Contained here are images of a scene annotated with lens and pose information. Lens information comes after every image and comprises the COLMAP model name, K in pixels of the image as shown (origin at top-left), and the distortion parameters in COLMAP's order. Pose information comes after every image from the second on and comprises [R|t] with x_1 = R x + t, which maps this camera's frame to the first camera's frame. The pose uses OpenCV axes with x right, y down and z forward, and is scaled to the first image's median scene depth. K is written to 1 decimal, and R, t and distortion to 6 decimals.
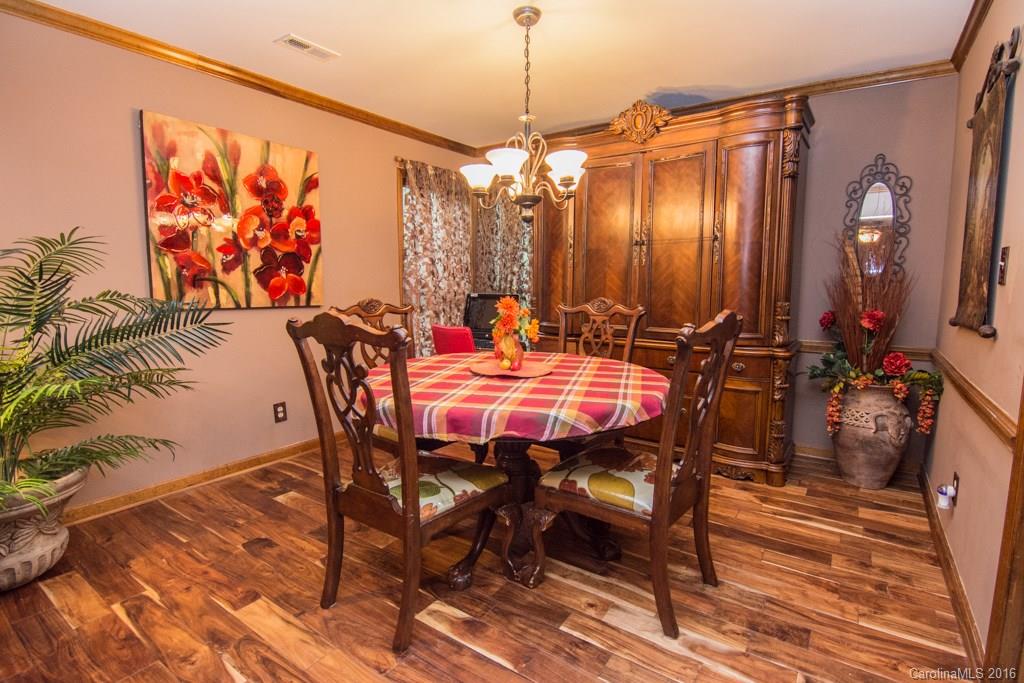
lens RADIAL K [[497.8, 0, 513.8], [0, 497.8, 341.1], [0, 0, 1]] dist [-0.010616, -0.007053]
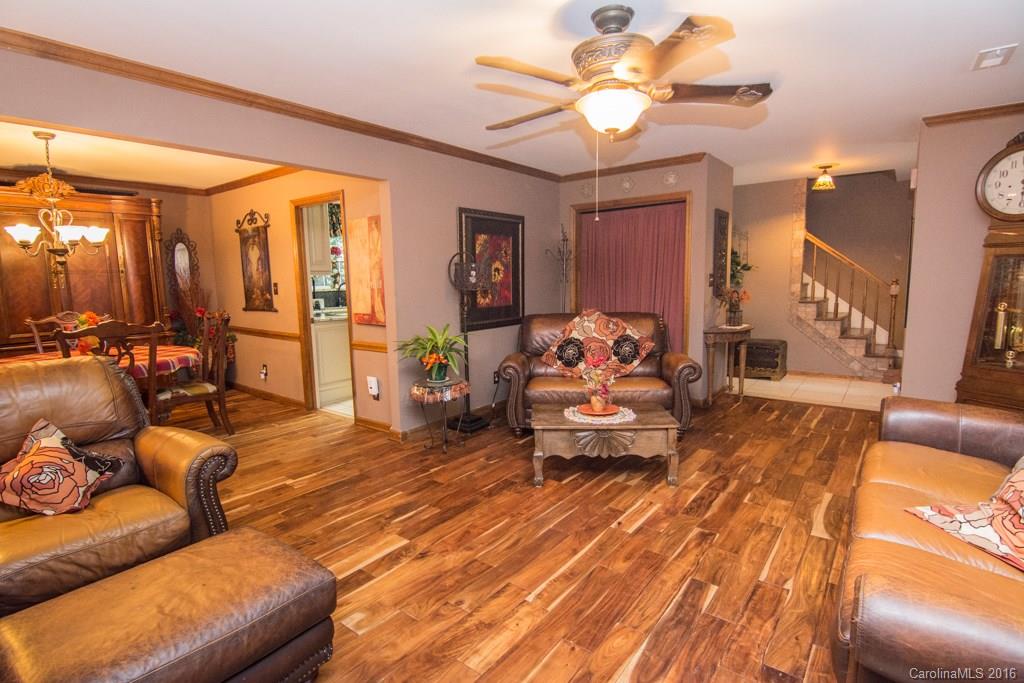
lens RADIAL K [[497.8, 0, 511.3], [0, 497.8, 340.8], [0, 0, 1]] dist [-0.010616, -0.007053]
pose [[0.053882, -0.127265, 0.990404, -1.226124], [0.135032, 0.983663, 0.119053, 0.000912], [-0.989375, 0.127322, 0.070187, -0.393966]]
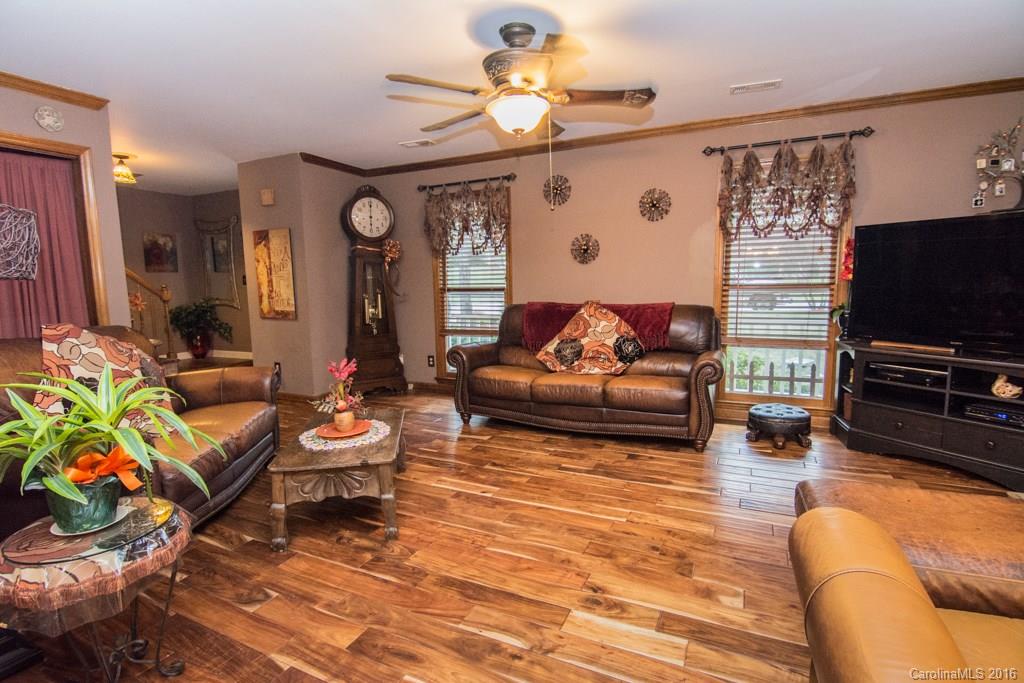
lens RADIAL K [[497.8, 0, 512.0], [0, 497.8, 342.6], [0, 0, 1]] dist [-0.010616, -0.007053]
pose [[-0.986848, 0.035906, -0.157613, -0.246942], [-0.002387, 0.971677, 0.236302, -0.050172], [0.161633, 0.233570, -0.958812, 0.405297]]
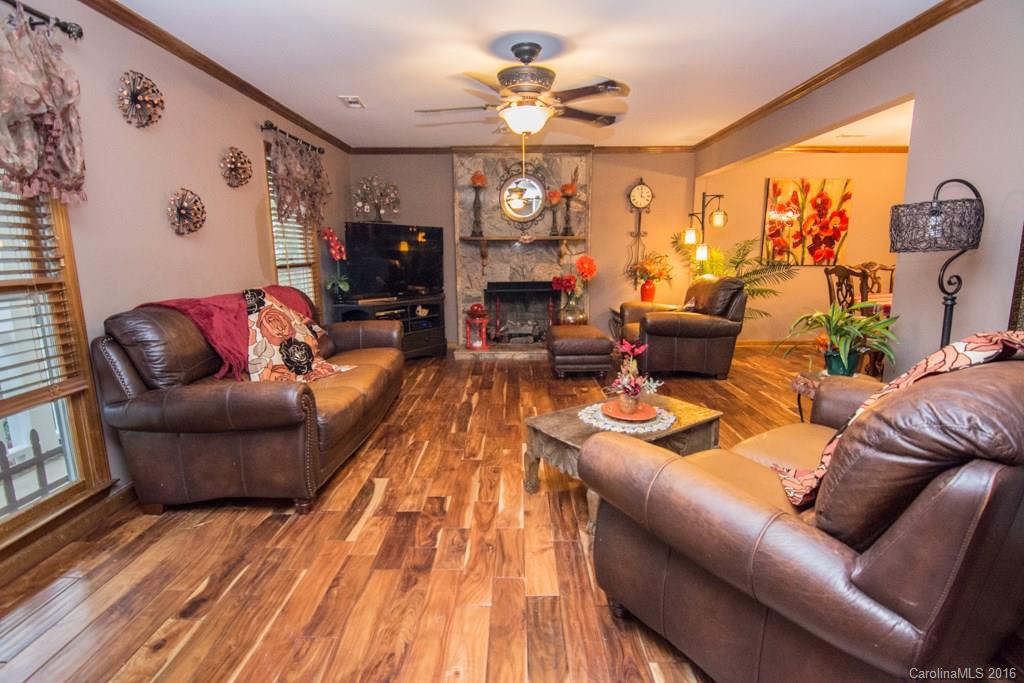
lens RADIAL K [[497.8, 0, 509.8], [0, 497.8, 348.7], [0, 0, 1]] dist [-0.010616, -0.007053]
pose [[0.566154, 0.152291, -0.810109, 0.494633], [-0.087028, 0.988336, 0.124975, 0.125194], [0.819692, -0.000253, 0.572804, -1.171538]]
